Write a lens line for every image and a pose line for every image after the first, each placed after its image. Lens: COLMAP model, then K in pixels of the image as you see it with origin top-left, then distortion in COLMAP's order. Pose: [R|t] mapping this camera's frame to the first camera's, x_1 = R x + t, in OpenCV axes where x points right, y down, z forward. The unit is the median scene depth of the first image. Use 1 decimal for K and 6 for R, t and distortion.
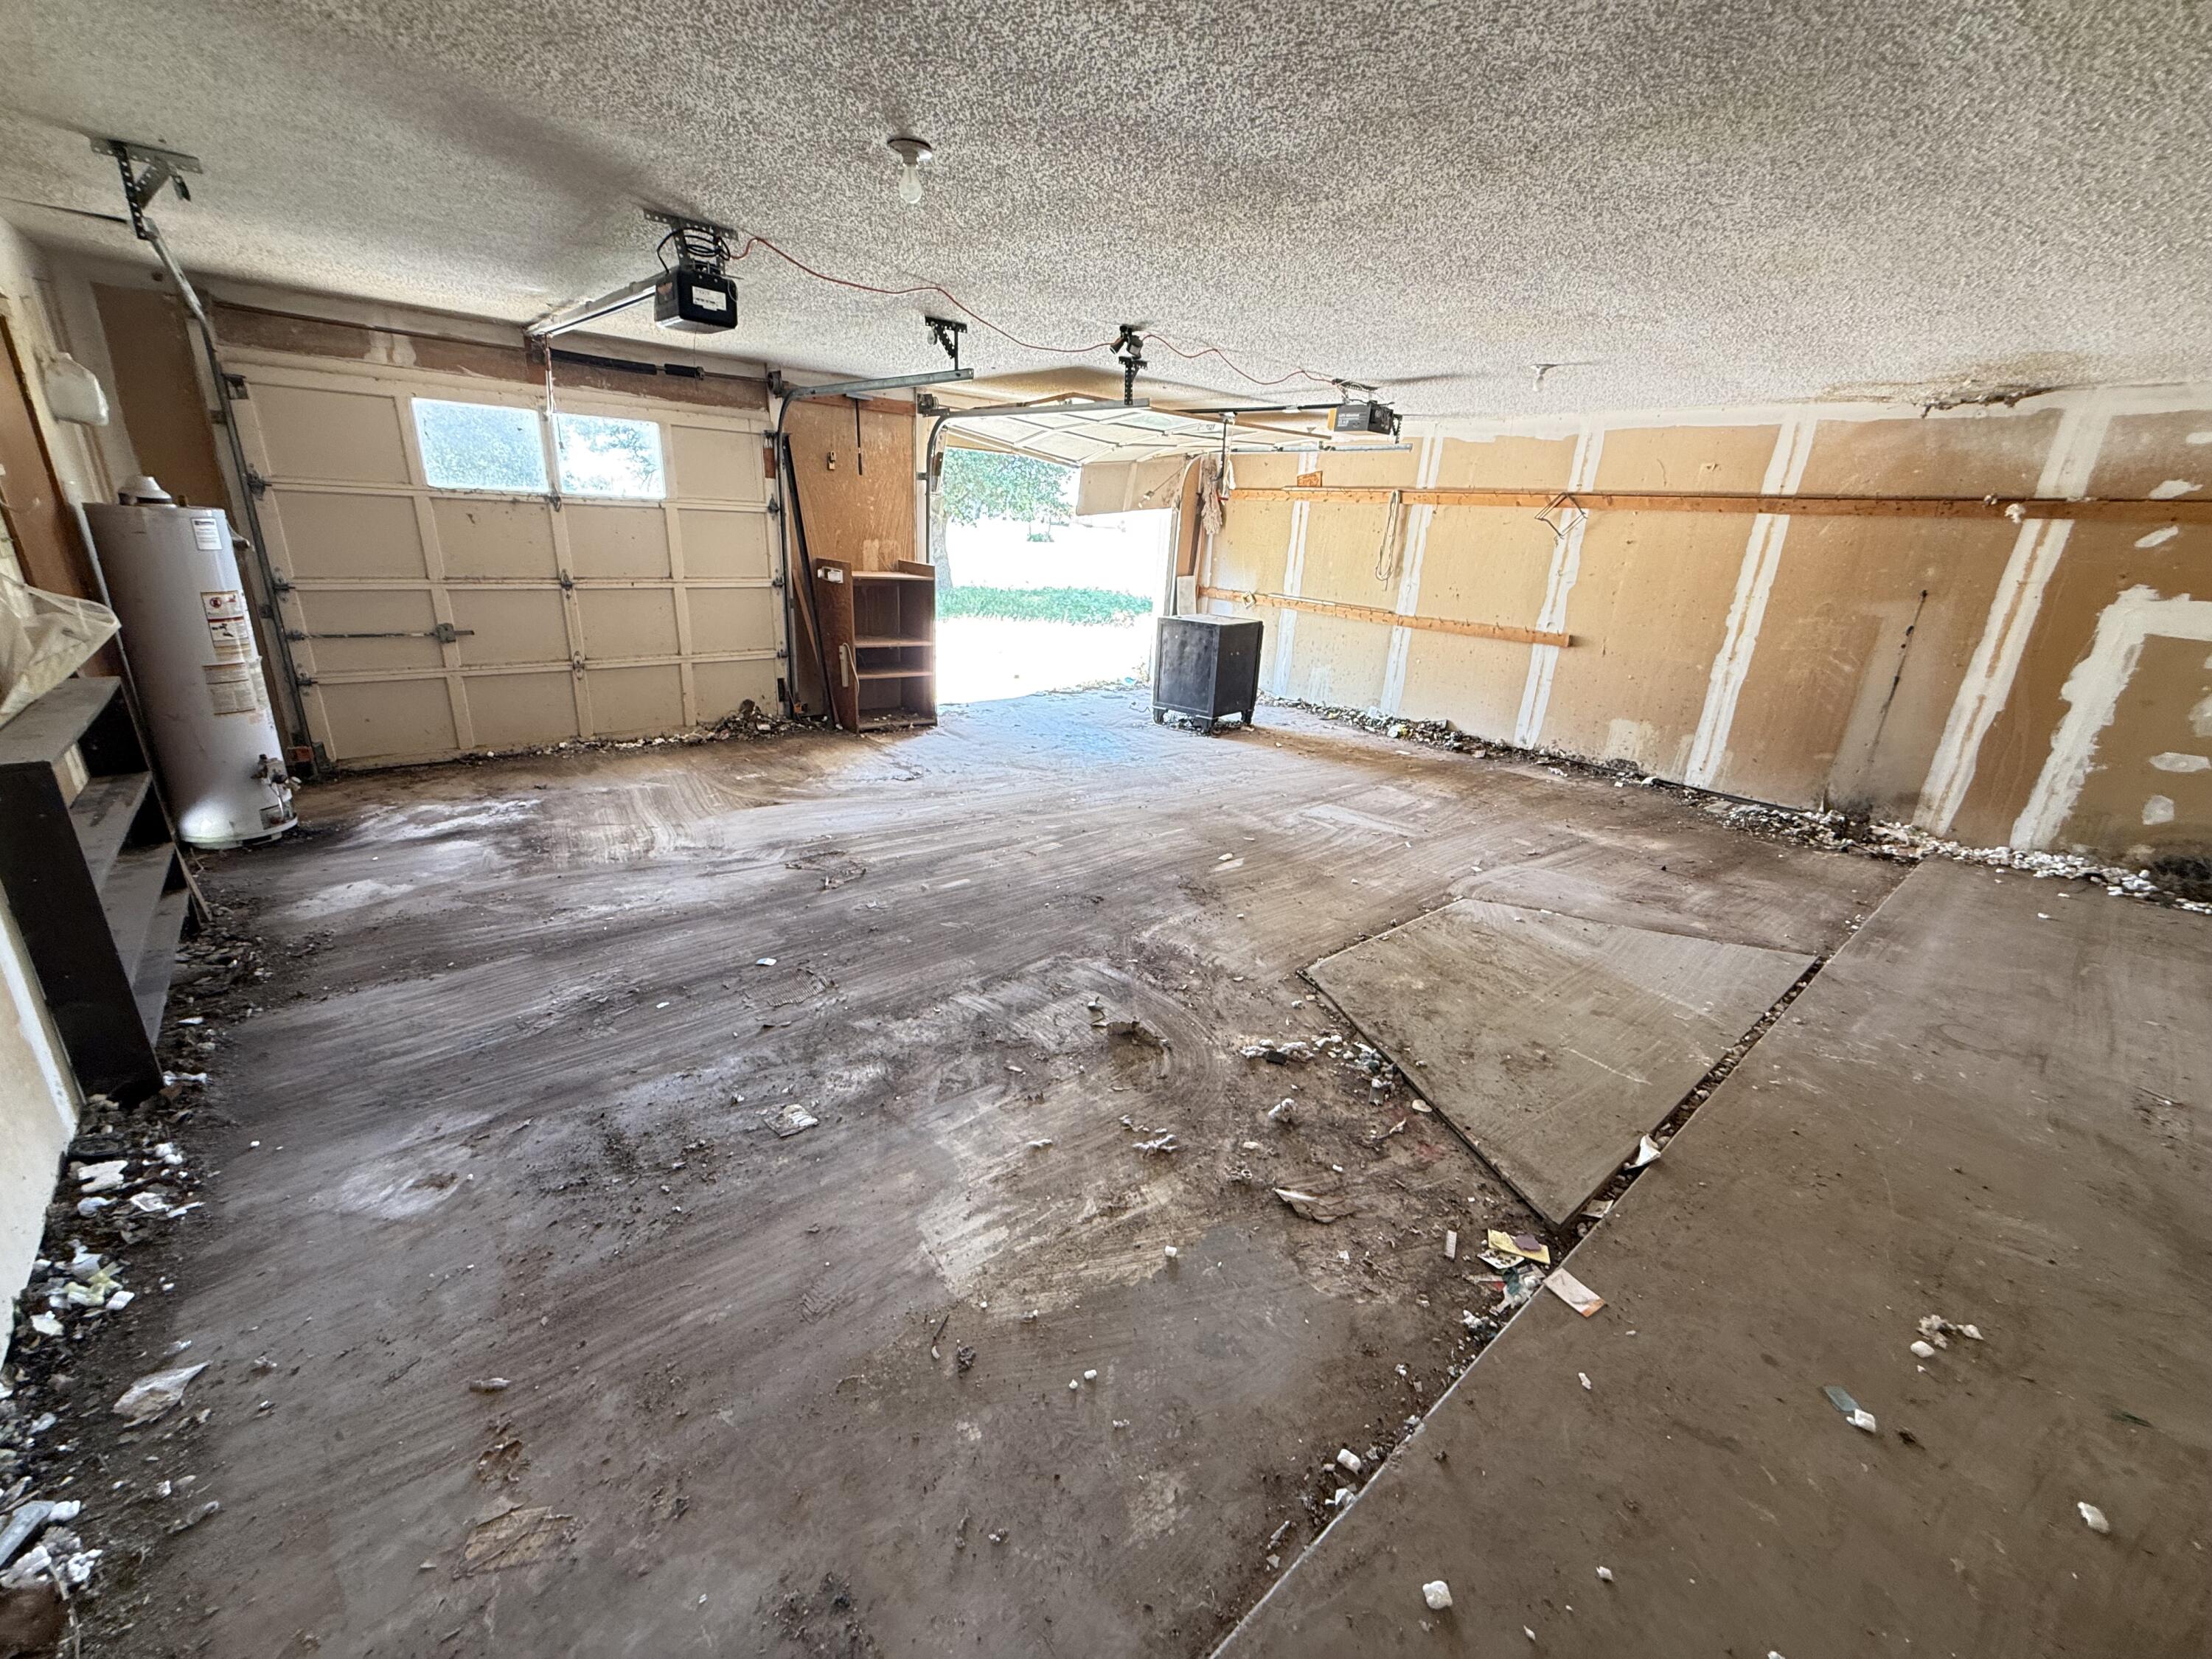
lens RADIAL K [[886.1, 0, 1099.2], [0, 886.1, 828.4], [0, 0, 1]] dist [-0.000129, 0.000335]
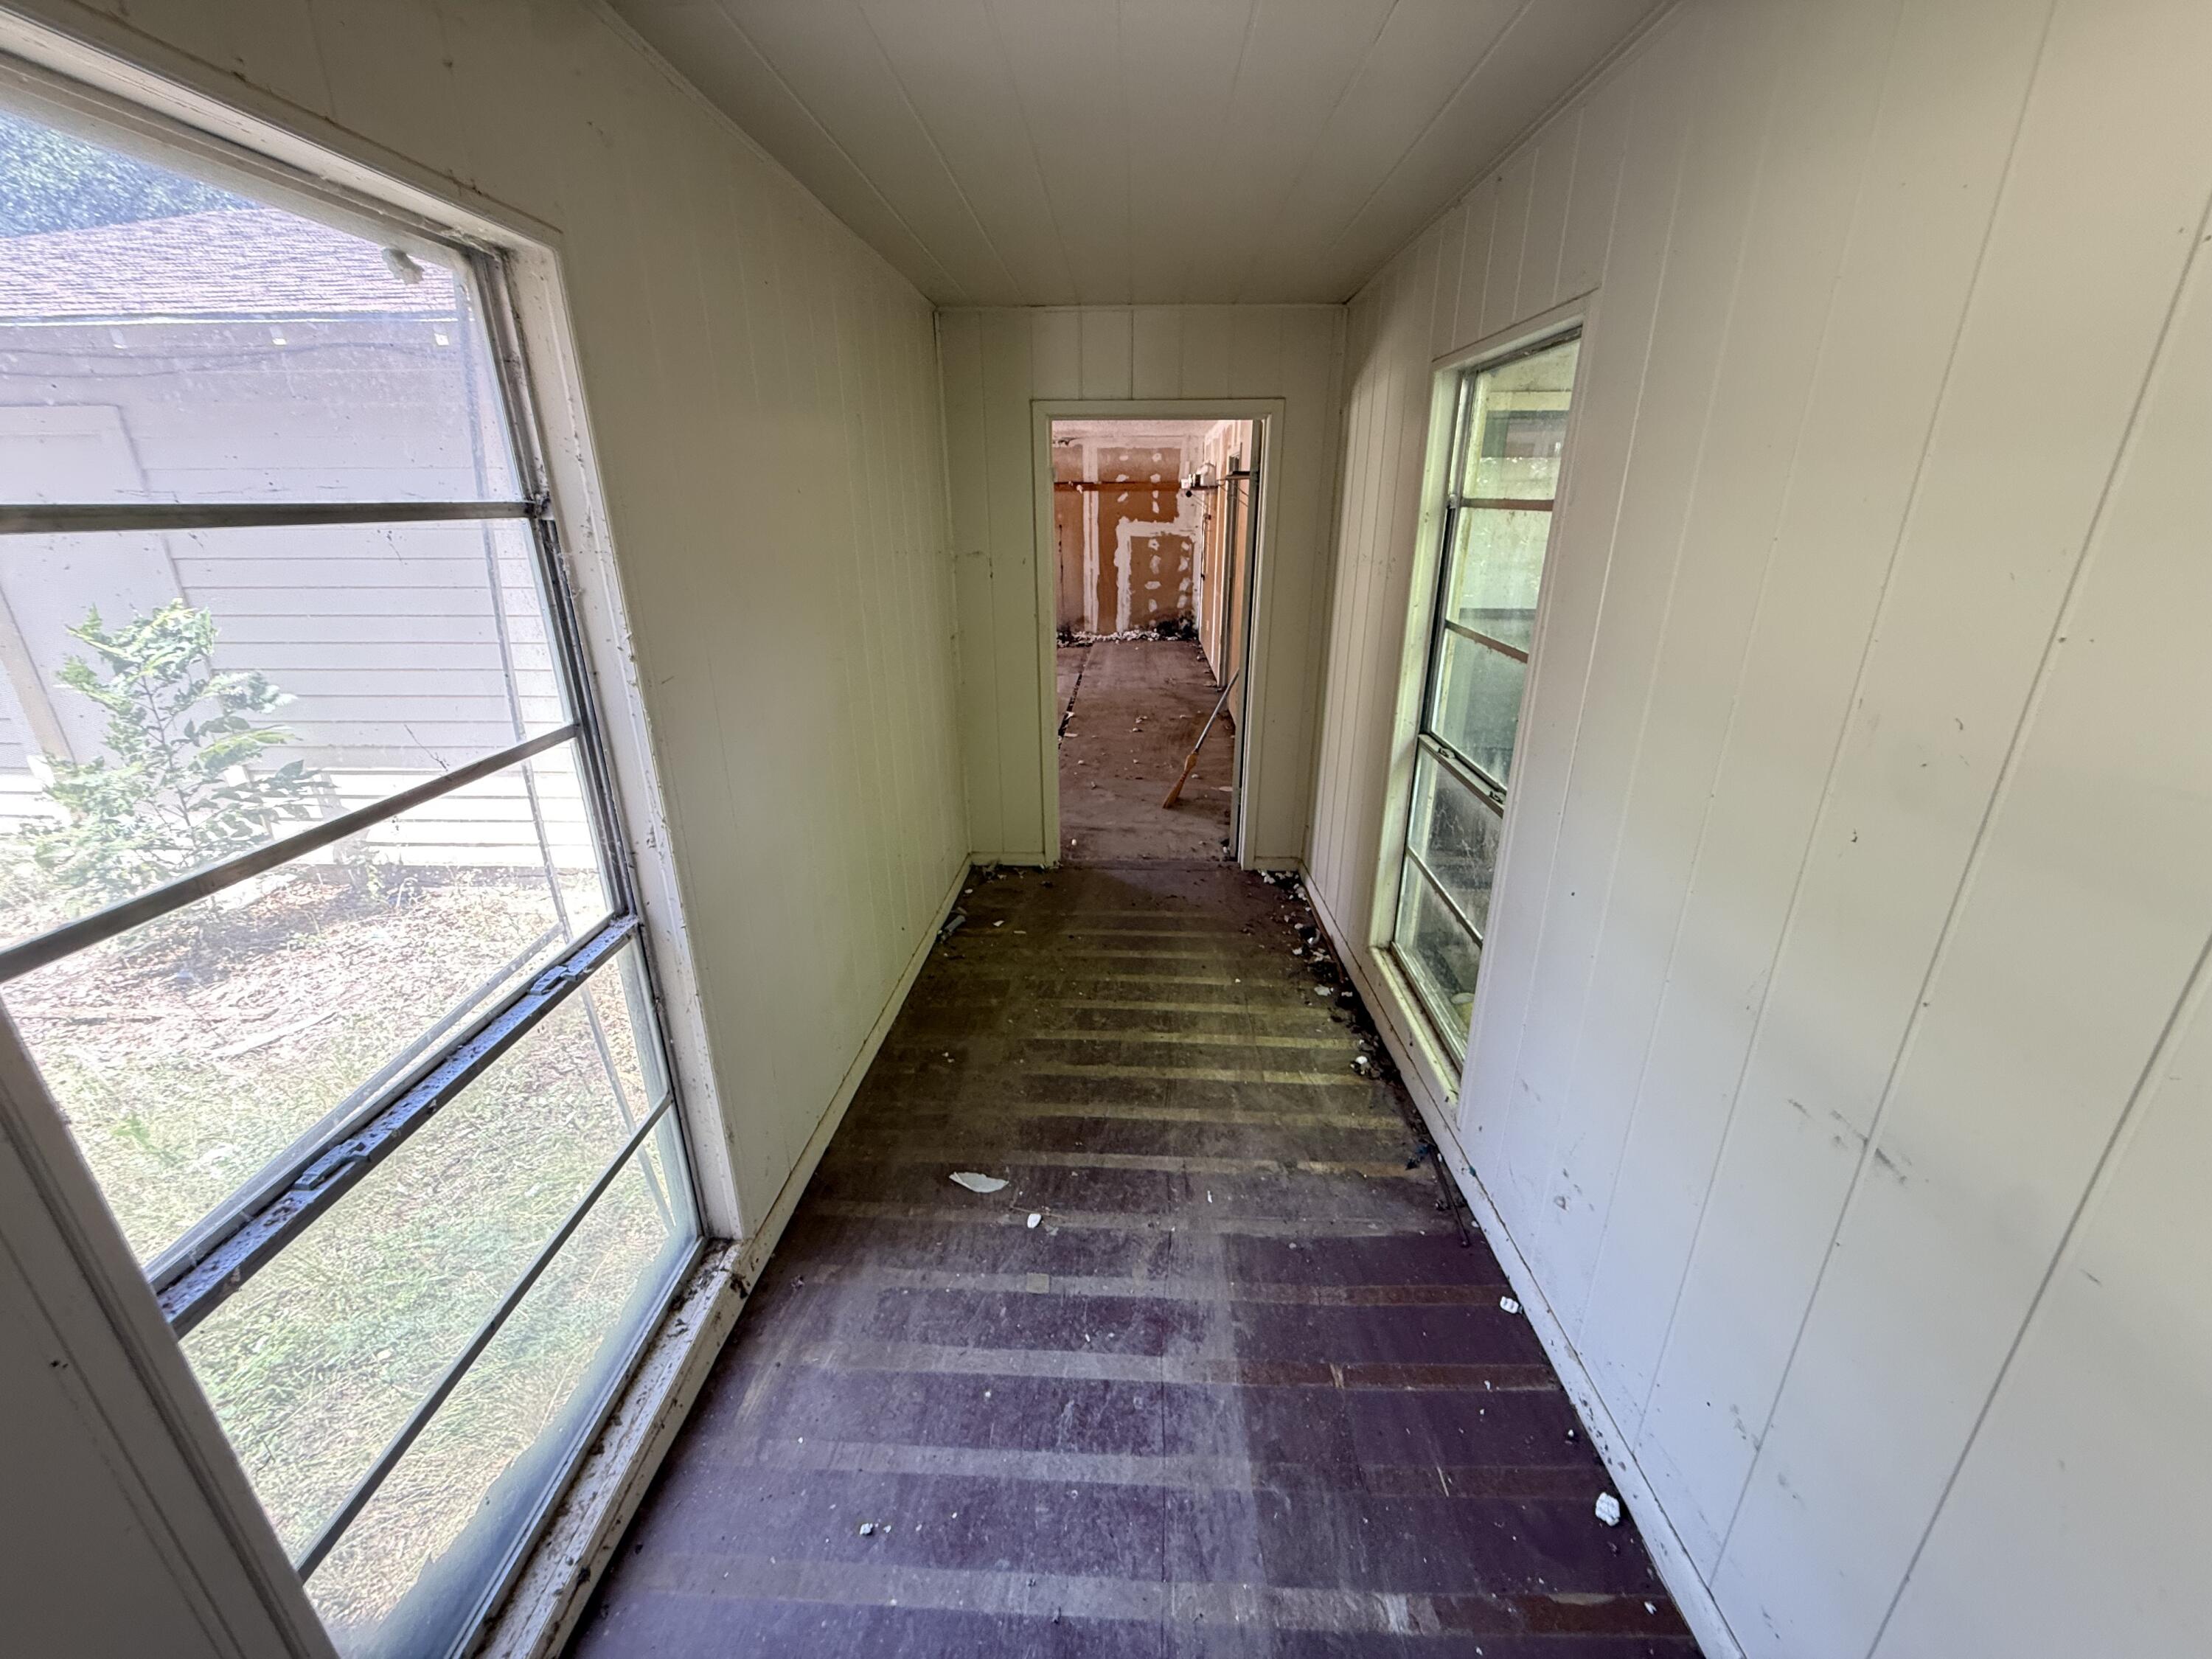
lens RADIAL K [[886.1, 0, 1103.7], [0, 886.1, 832.2], [0, 0, 1]] dist [-0.000129, 0.000335]
pose [[0.677425, -0.309700, 0.667219, -0.766199], [0.275813, 0.947816, 0.159912, 0.146088], [-0.681926, 0.075699, 0.727493, -0.676429]]
